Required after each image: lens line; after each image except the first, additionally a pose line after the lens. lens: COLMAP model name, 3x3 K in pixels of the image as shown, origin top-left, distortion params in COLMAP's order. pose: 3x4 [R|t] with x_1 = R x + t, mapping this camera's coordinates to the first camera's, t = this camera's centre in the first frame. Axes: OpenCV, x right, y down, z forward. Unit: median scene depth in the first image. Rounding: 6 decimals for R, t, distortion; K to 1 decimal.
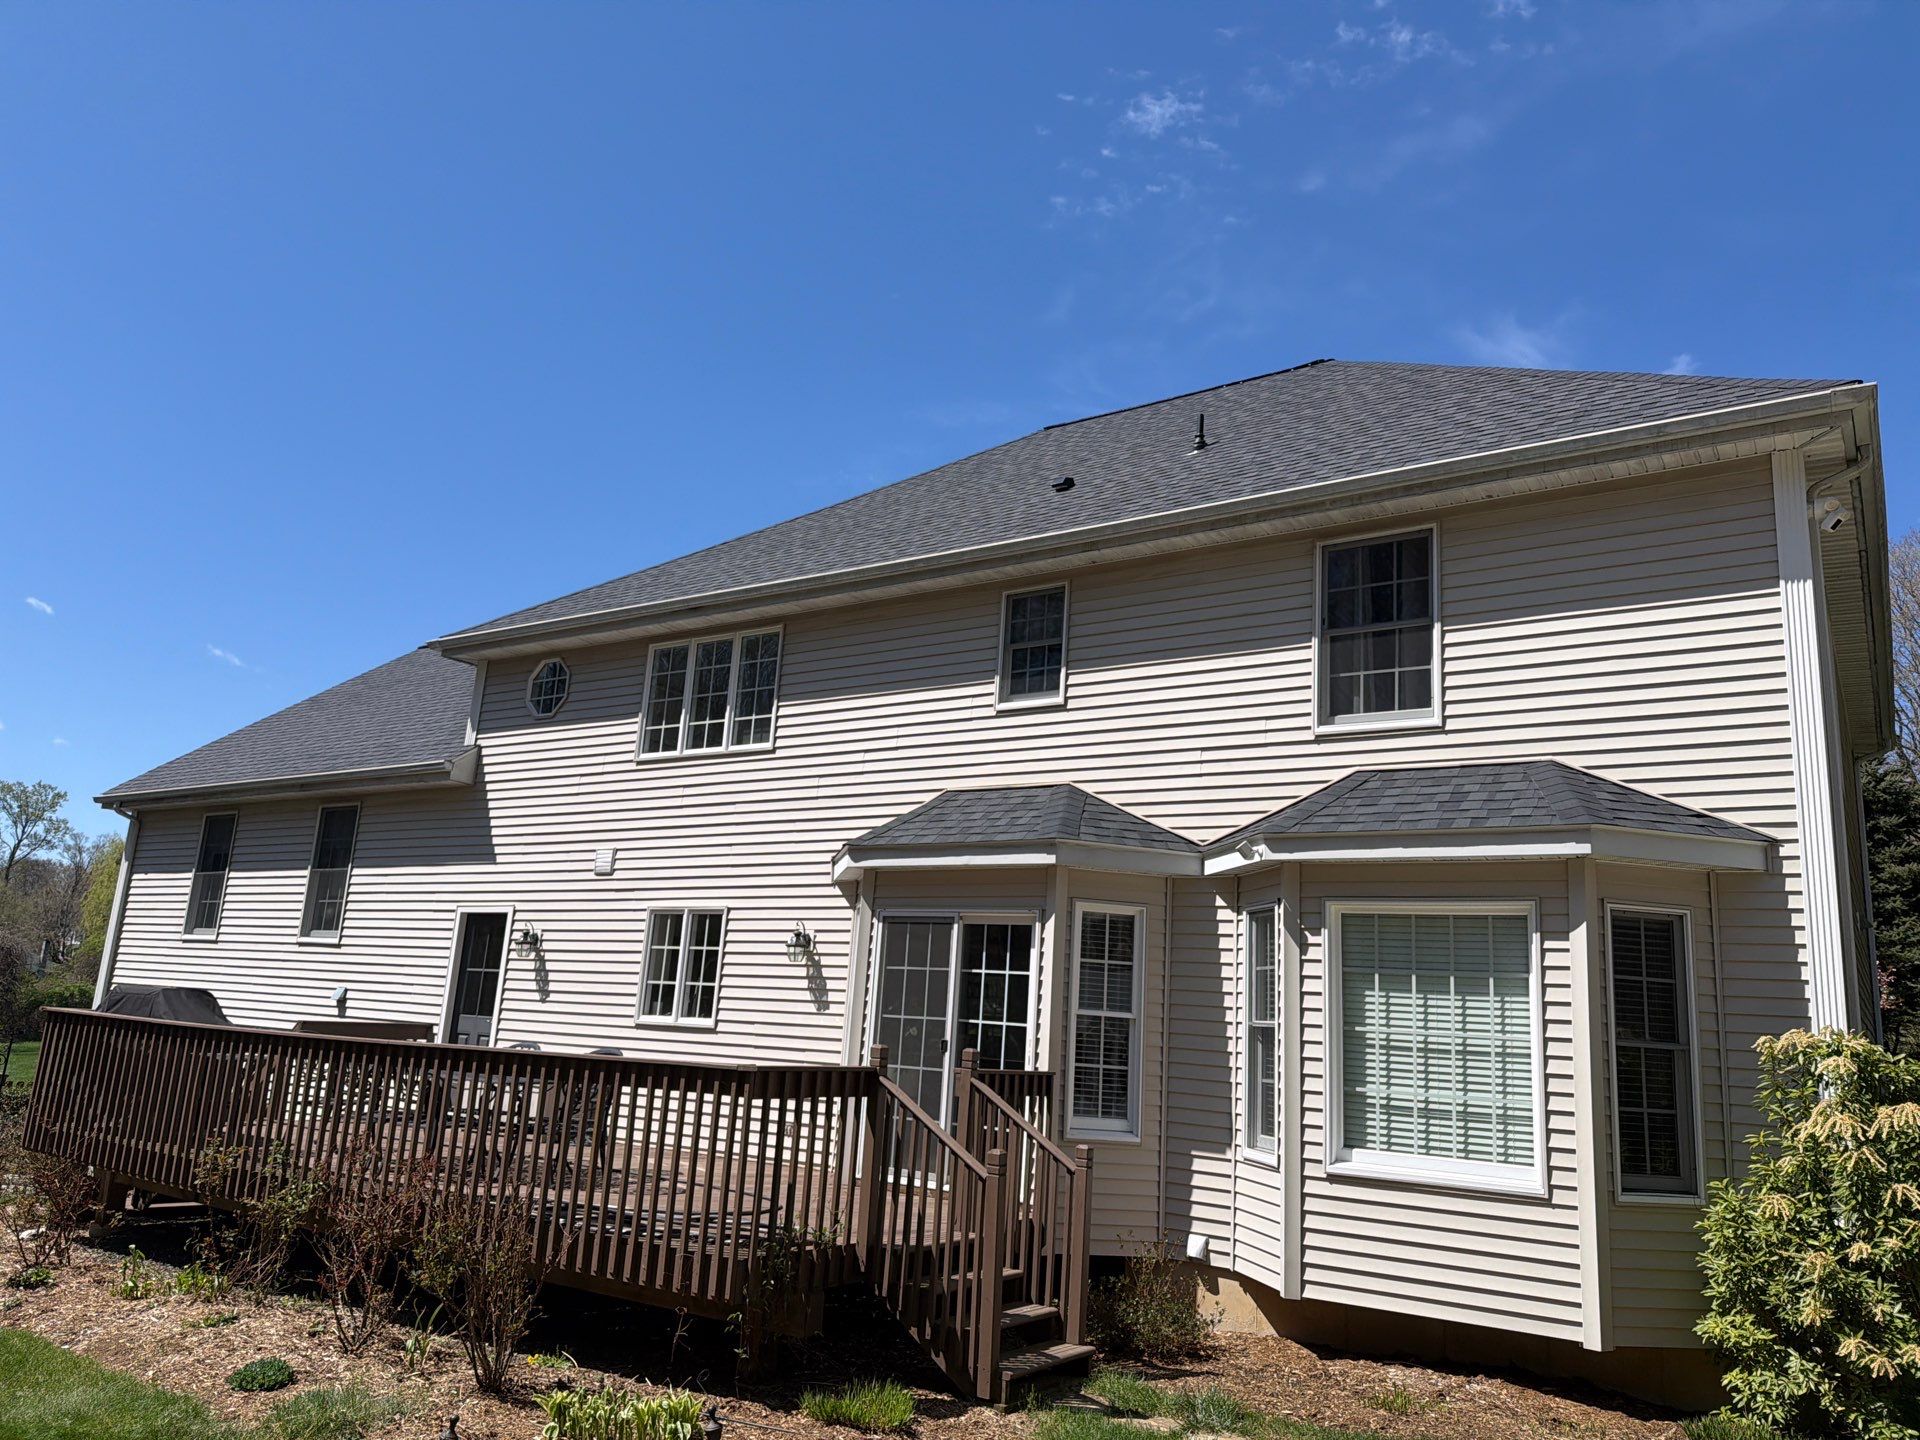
lens RADIAL K [[1334.2, 0, 950.7], [0, 1334.2, 724.0], [0, 0, 1]] dist [0.152079, -0.282039]
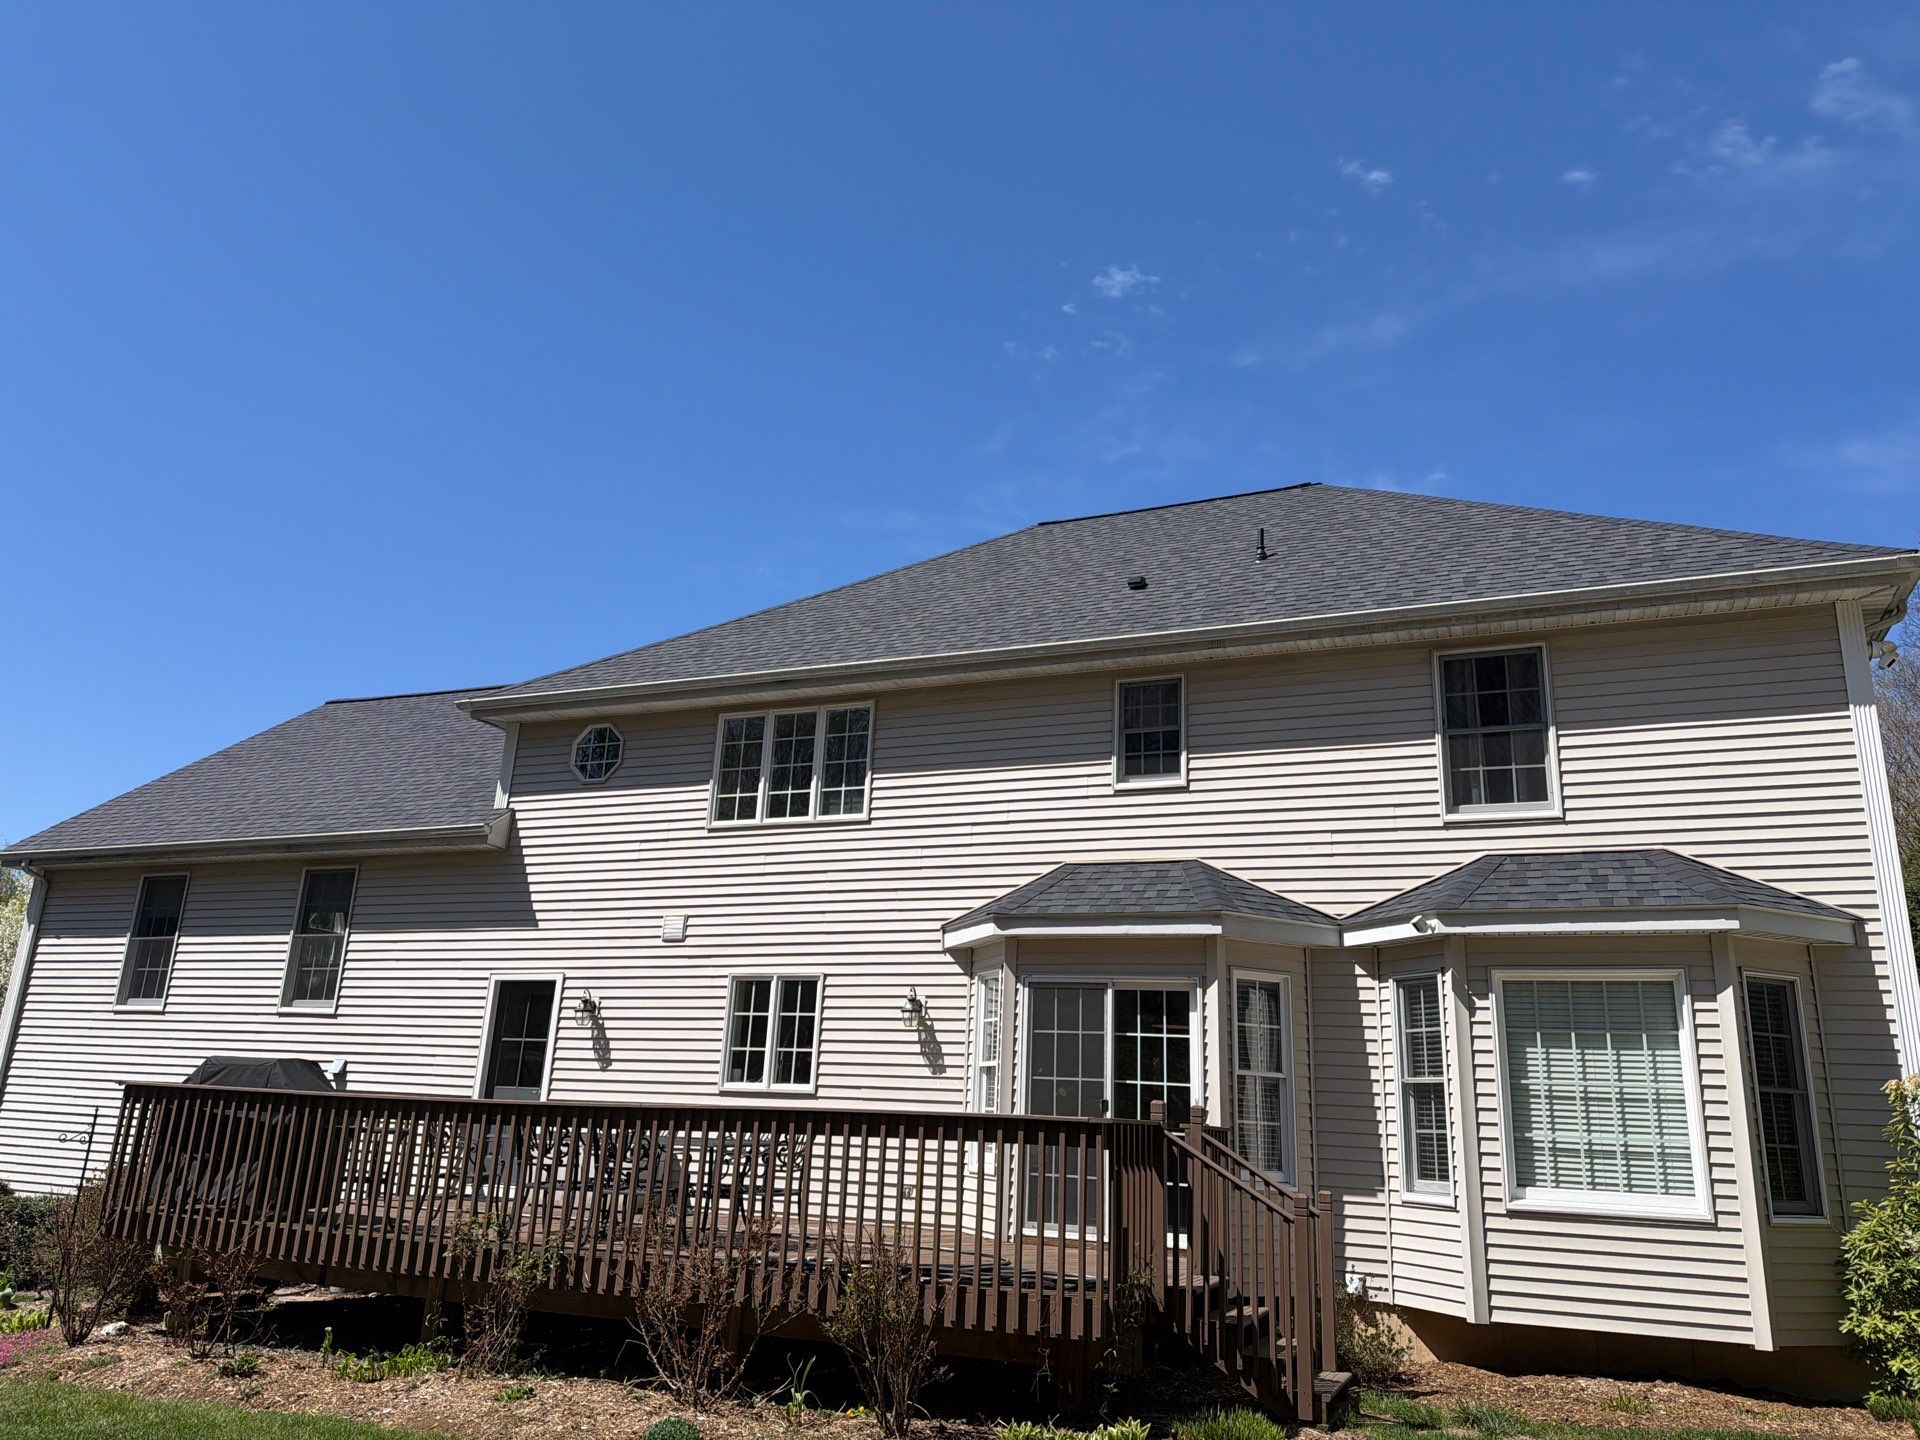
lens RADIAL K [[1333.1, 0, 954.9], [0, 1333.1, 724.6], [0, 0, 1]] dist [0.107781, -0.148263]
pose [[0.981519, 0.036330, 0.187886, -0.331741], [-0.026479, 0.998153, -0.054679, -0.000468], [-0.189525, 0.048693, 0.980668, -0.038390]]
